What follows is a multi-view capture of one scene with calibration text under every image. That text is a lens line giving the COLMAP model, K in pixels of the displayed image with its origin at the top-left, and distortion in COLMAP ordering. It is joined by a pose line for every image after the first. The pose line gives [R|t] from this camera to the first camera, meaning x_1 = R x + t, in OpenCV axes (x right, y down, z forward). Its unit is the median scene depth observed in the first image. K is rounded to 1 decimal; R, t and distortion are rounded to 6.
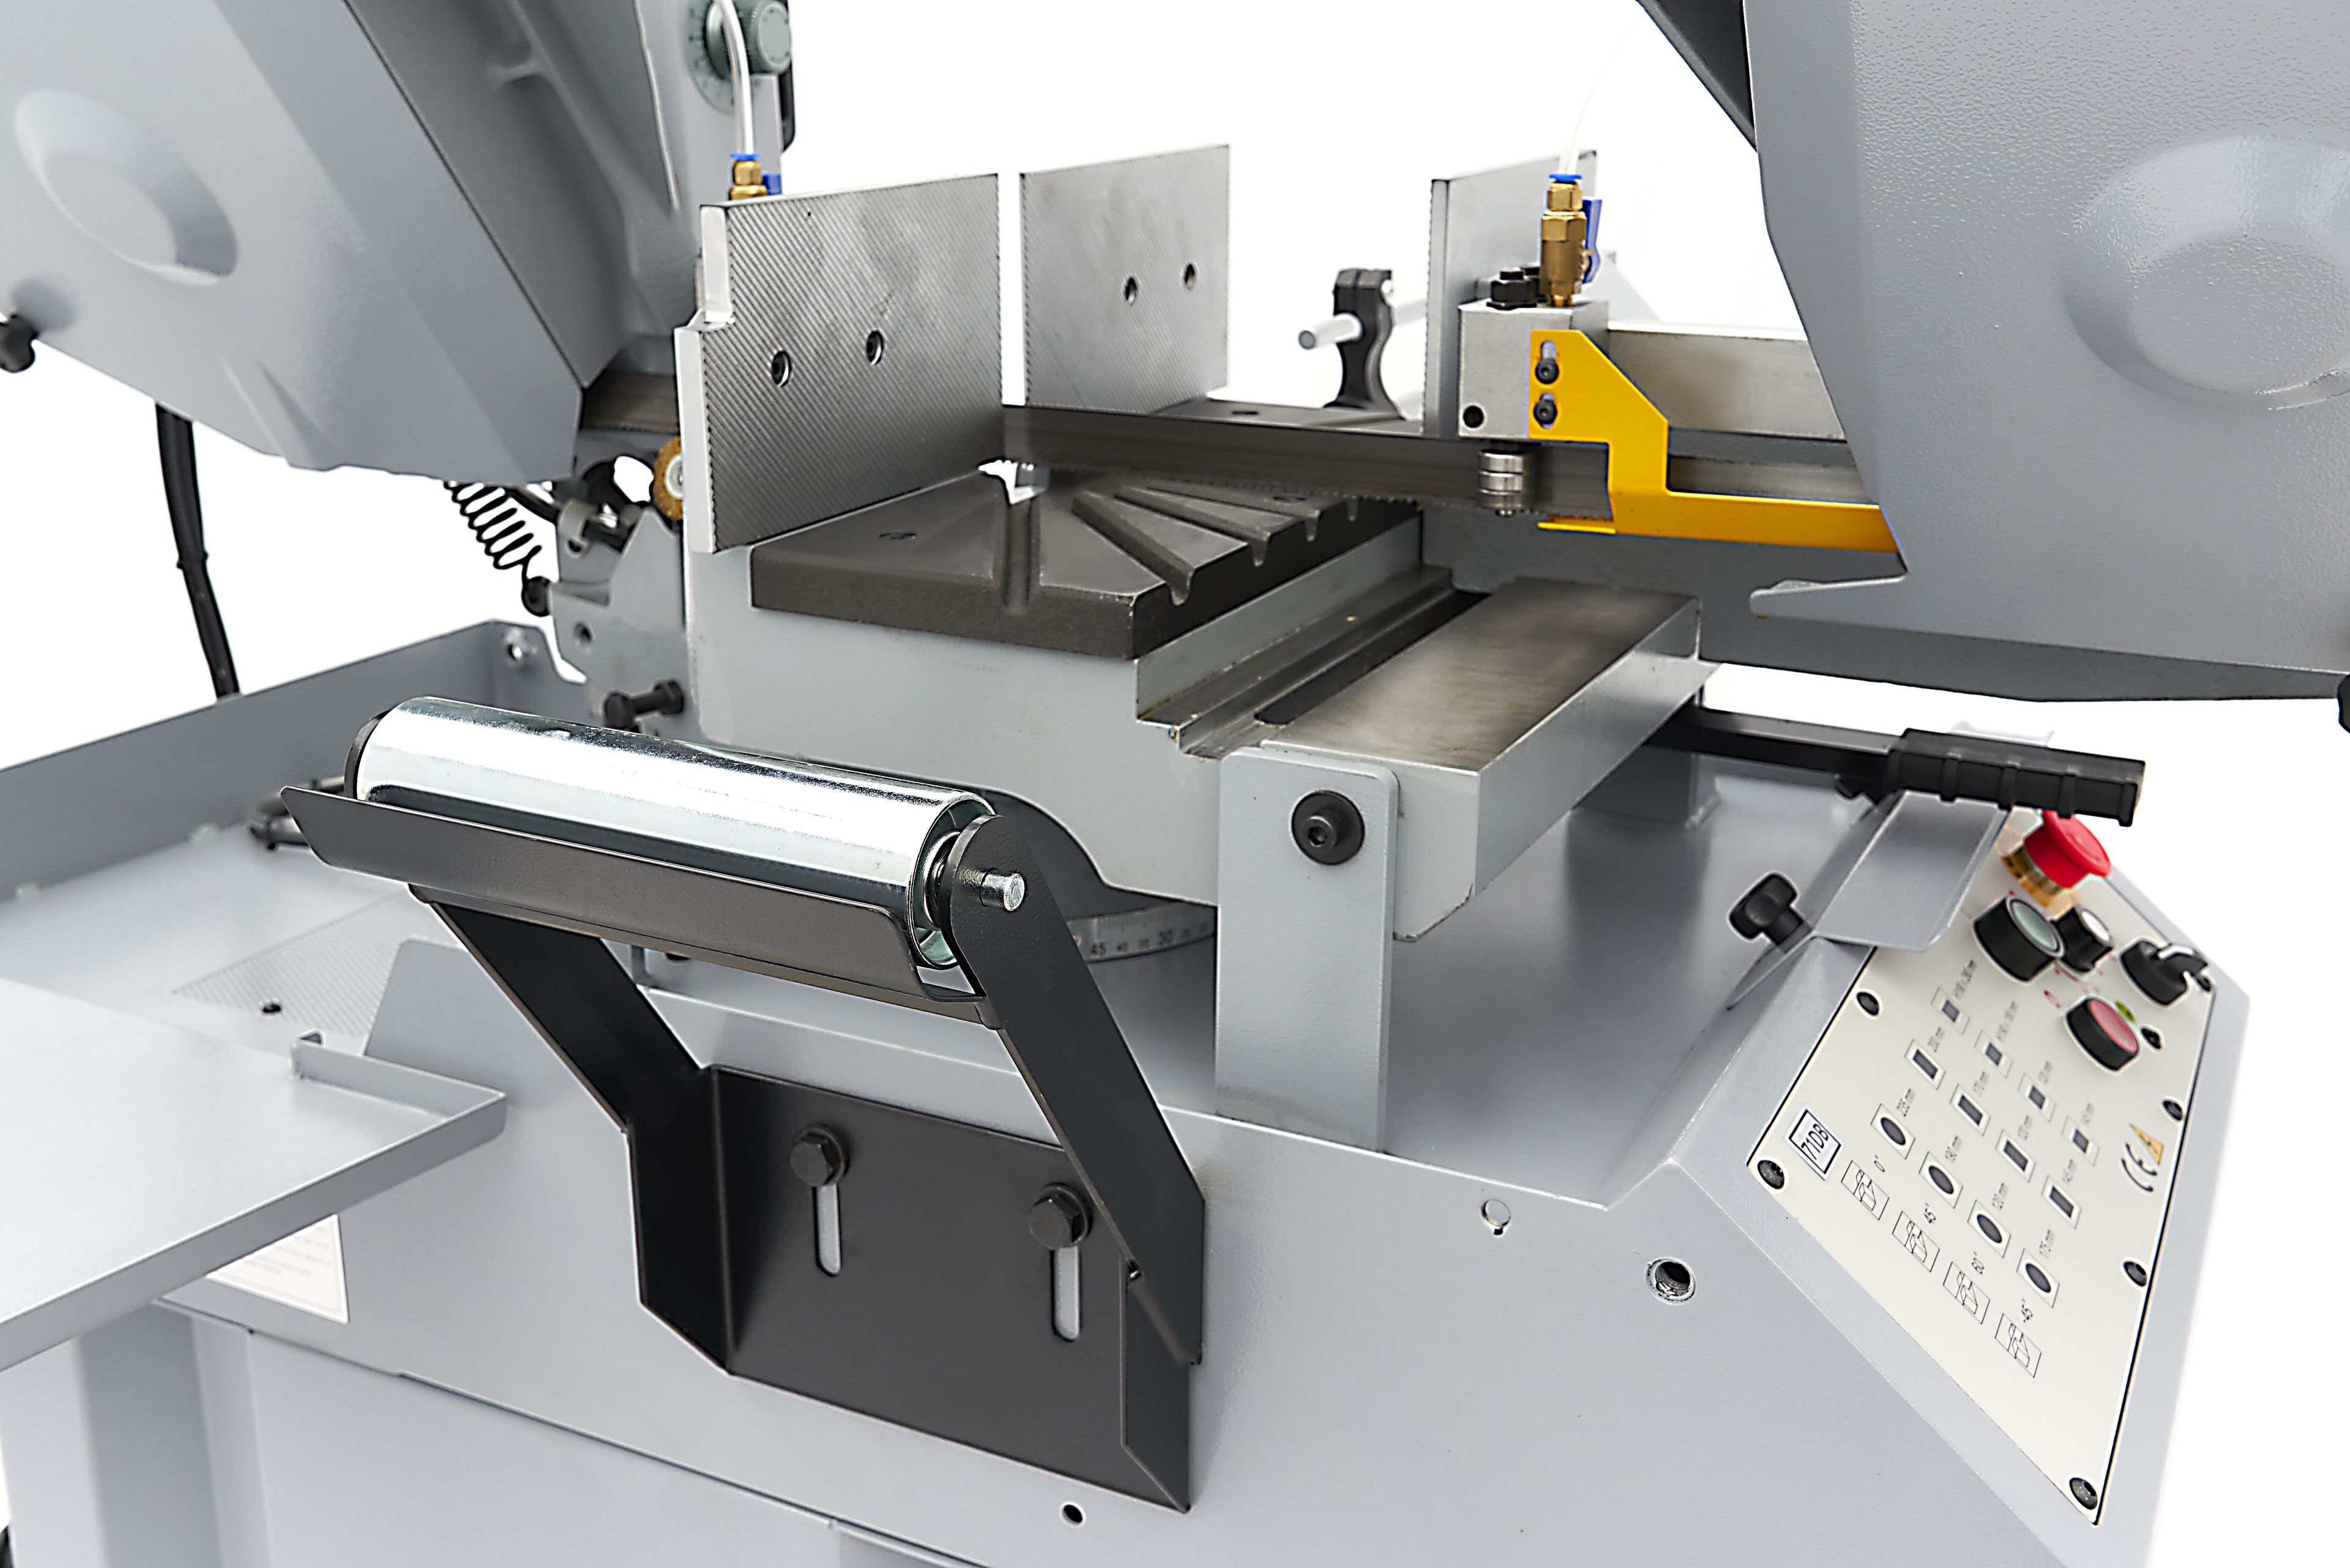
lens RADIAL K [[2421.4, 0, 1175.0], [0, 2421.4, 784.0], [0, 0, 1]] dist [0.049147, -0.004255]
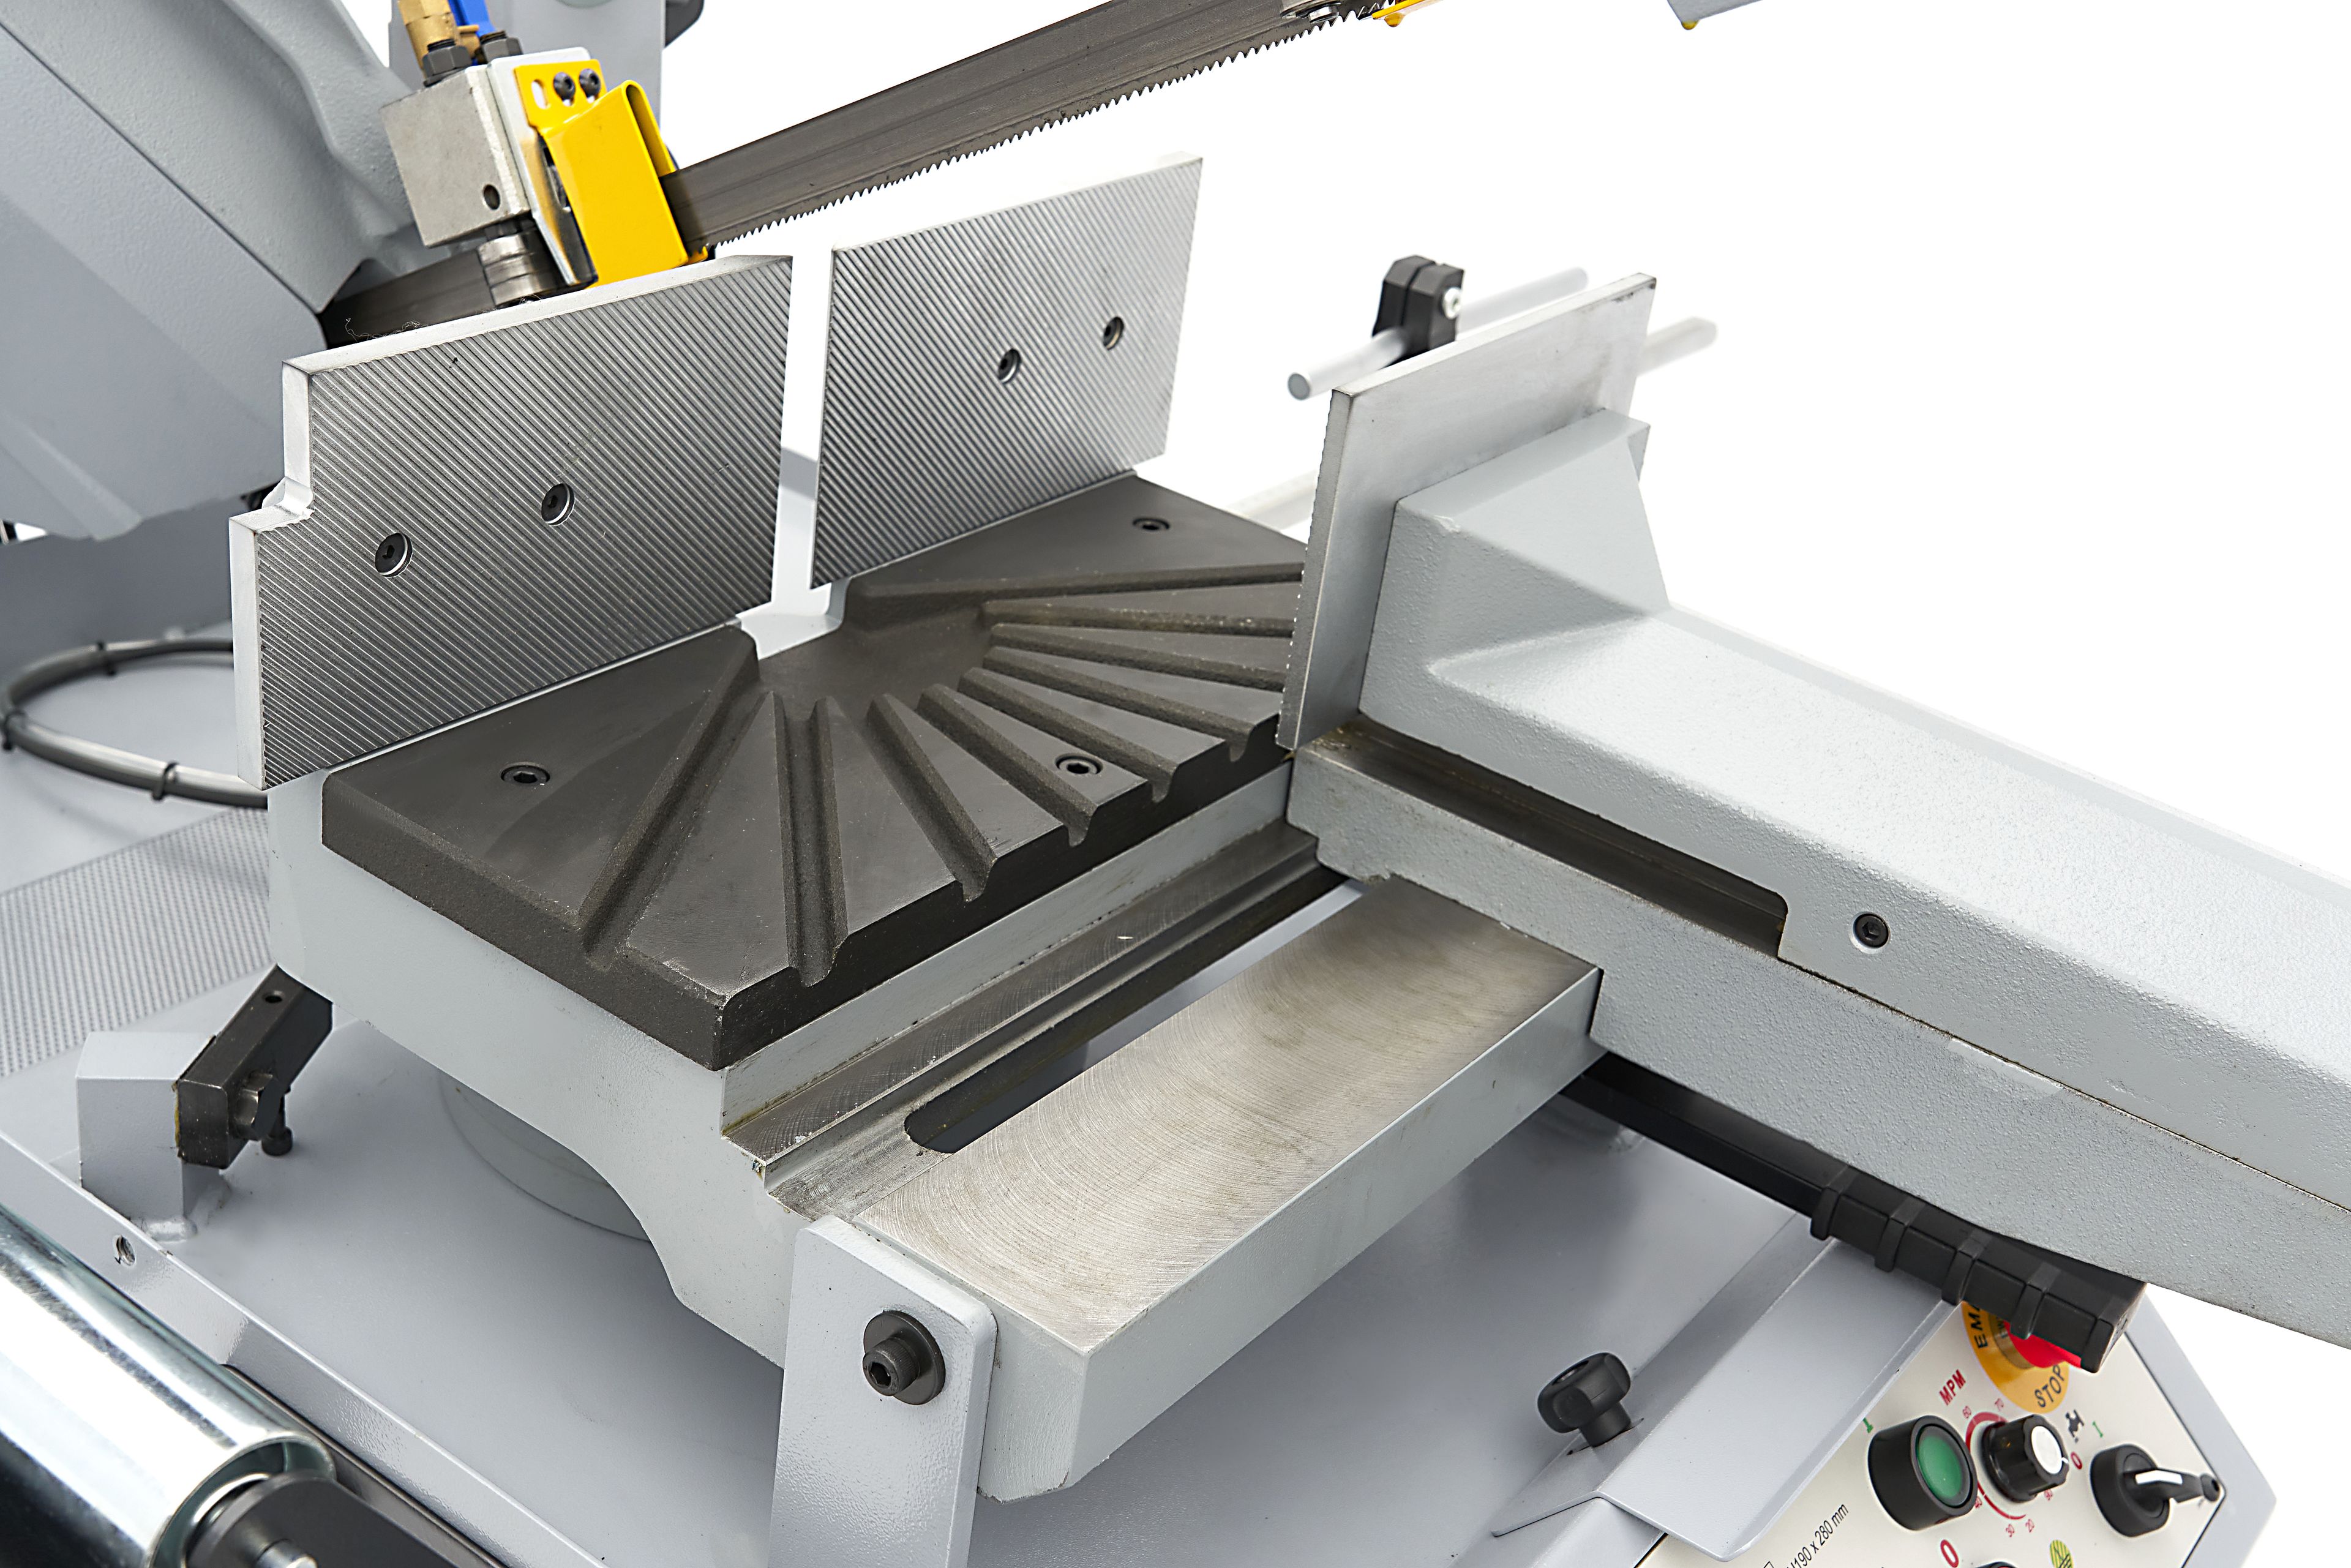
lens RADIAL K [[2762.7, 0, 1175.5], [0, 2762.7, 784.0], [0, 0, 1]] dist [0.006855, -0.016069]
pose [[0.976255, 0.192542, -0.099264, 0.165947], [-0.172606, 0.968288, 0.180623, -0.276316], [0.130894, -0.159201, 0.978530, 0.149225]]
